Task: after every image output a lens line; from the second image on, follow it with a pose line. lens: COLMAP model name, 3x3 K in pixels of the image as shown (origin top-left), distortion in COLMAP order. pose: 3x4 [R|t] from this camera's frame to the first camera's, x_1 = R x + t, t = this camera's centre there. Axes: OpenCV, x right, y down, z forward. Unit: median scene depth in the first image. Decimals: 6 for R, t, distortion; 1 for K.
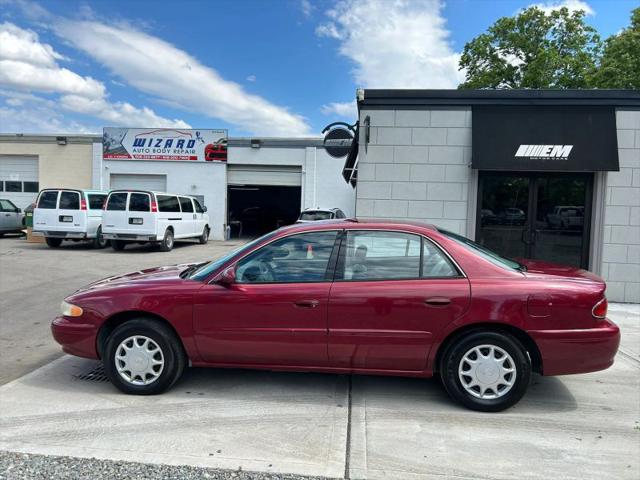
lens RADIAL K [[482.3, 0, 313.8], [0, 482.3, 242.9], [0, 0, 1]] dist [0.053741, -0.056633]
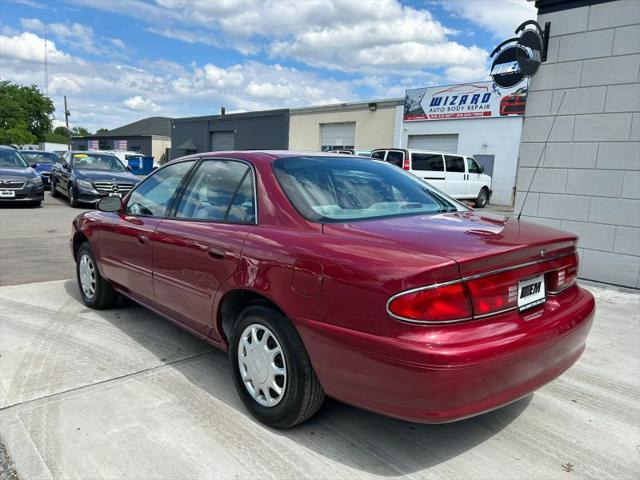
lens RADIAL K [[482.3, 0, 310.9], [0, 482.3, 242.3], [0, 0, 1]] dist [0.053741, -0.056633]
pose [[0.742871, 0.106339, -0.660935, 0.351599], [-0.062780, 0.994018, 0.089366, 0.013133], [0.666484, -0.024894, 0.745103, 0.230690]]
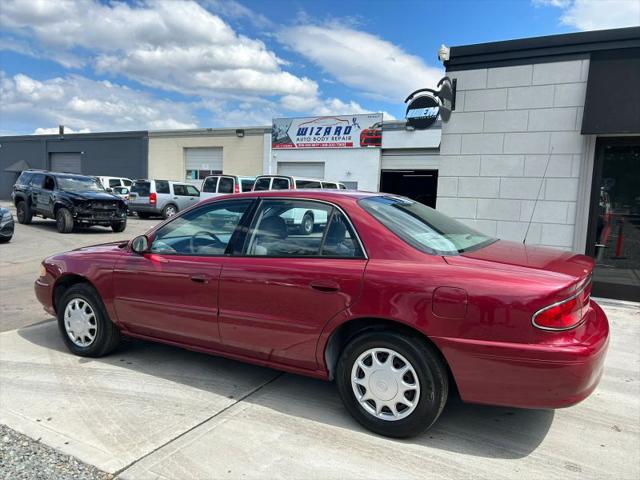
lens RADIAL K [[482.3, 0, 317.9], [0, 482.3, 245.8], [0, 0, 1]] dist [0.053741, -0.056633]
pose [[0.921688, 0.046282, -0.385160, 0.228342], [-0.036217, 0.998787, 0.033352, 0.011643], [0.386237, -0.016790, 0.922247, 0.111131]]
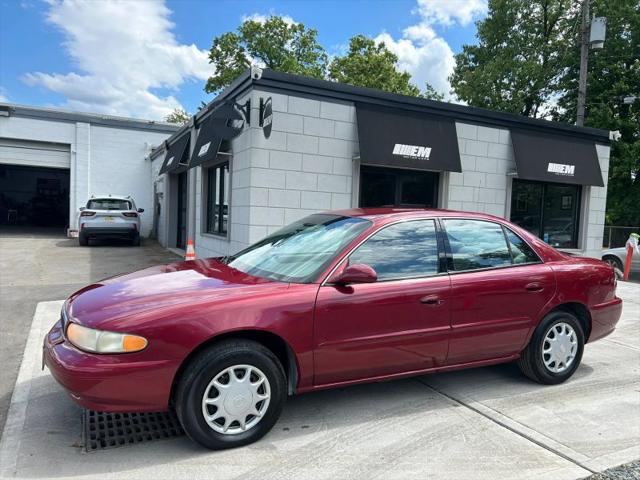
lens RADIAL K [[482.3, 0, 317.5], [0, 482.3, 240.7], [0, 0, 1]] dist [0.053741, -0.056633]
pose [[0.845866, -0.021006, 0.532982, -0.290731], [0.014971, 0.999766, 0.015644, -0.000826], [-0.533186, -0.005254, 0.845982, 0.151734]]
